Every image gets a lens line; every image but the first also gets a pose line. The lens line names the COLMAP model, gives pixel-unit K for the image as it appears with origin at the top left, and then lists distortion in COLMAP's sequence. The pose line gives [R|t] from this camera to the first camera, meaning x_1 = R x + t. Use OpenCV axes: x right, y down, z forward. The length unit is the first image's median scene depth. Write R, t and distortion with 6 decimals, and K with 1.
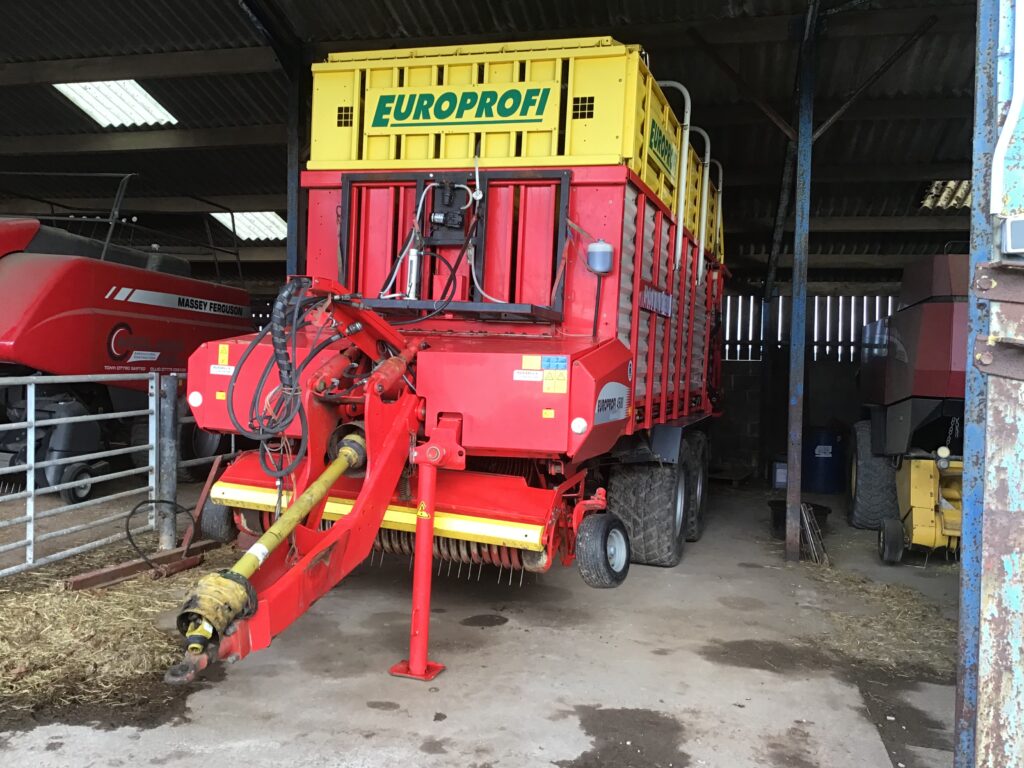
lens RADIAL K [[907.2, 0, 512.4], [0, 907.2, 383.1], [0, 0, 1]] dist [-0.003024, -0.007897]
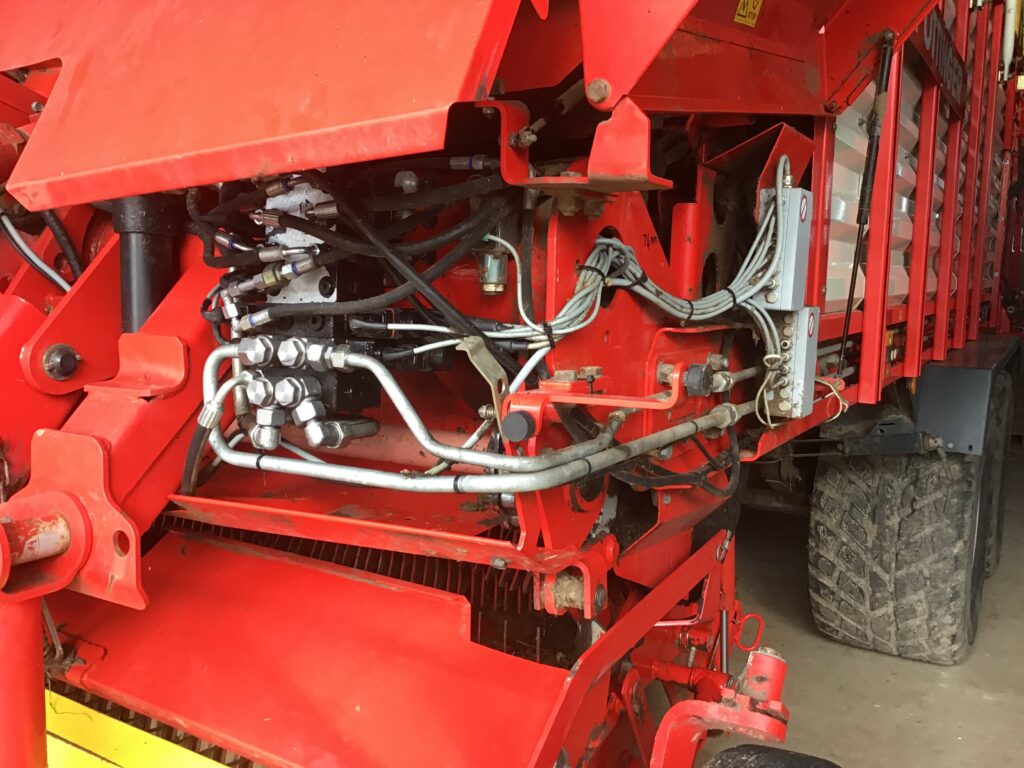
lens RADIAL K [[907.2, 0, 512.3], [0, 907.2, 385.4], [0, 0, 1]] dist [-0.003024, -0.007897]
pose [[0.974506, -0.007557, -0.224233, 0.061004], [0.026869, 0.996171, 0.083198, 0.014053], [0.222745, -0.087102, 0.970978, 0.528974]]
